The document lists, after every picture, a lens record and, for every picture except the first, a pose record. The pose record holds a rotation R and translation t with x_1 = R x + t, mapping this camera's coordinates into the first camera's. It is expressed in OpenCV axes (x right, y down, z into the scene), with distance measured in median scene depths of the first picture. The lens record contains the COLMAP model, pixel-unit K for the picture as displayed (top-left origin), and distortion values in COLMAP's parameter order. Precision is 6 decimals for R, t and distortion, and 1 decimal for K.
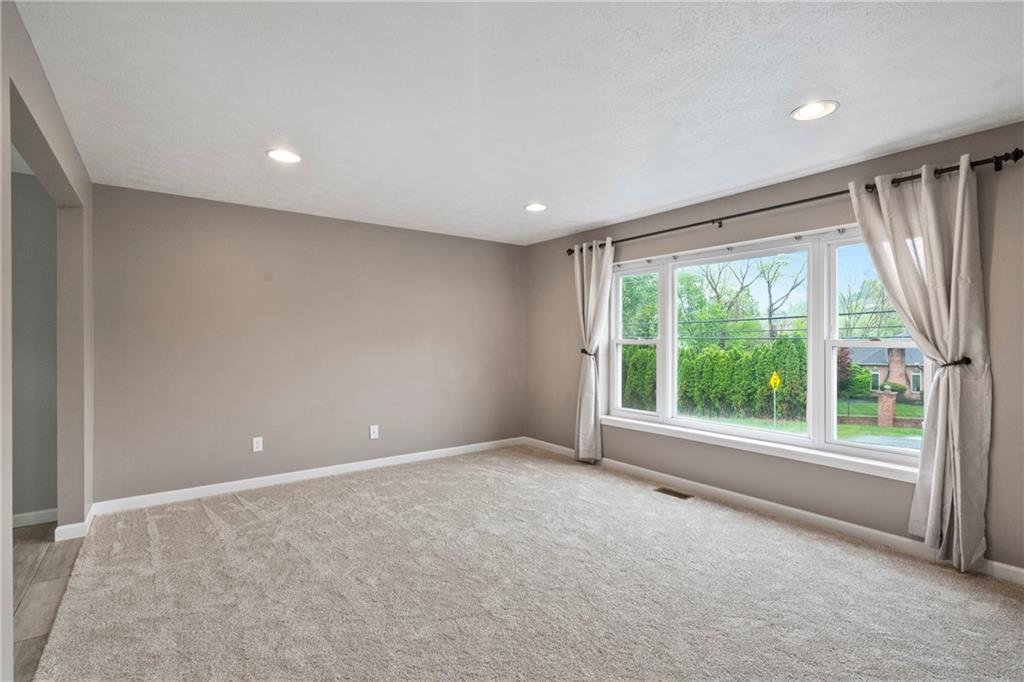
lens RADIAL K [[480.6, 0, 512.4], [0, 480.6, 346.7], [0, 0, 1]] dist [-0.002700, -0.001092]
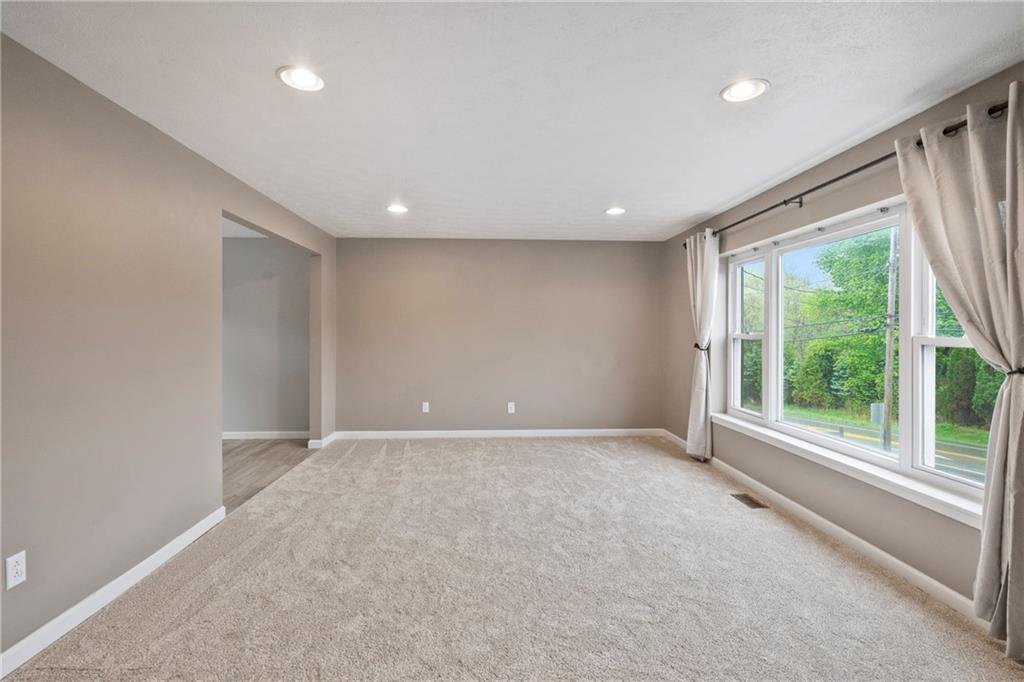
lens RADIAL K [[466.8, 0, 506.2], [0, 466.8, 338.9], [0, 0, 1]] dist [-0.009838, 0.001534]
pose [[0.828779, 0.010936, -0.559469, 0.467235], [-0.010218, 0.999938, 0.004408, -0.006228], [0.559483, 0.002063, 0.828839, -0.004448]]
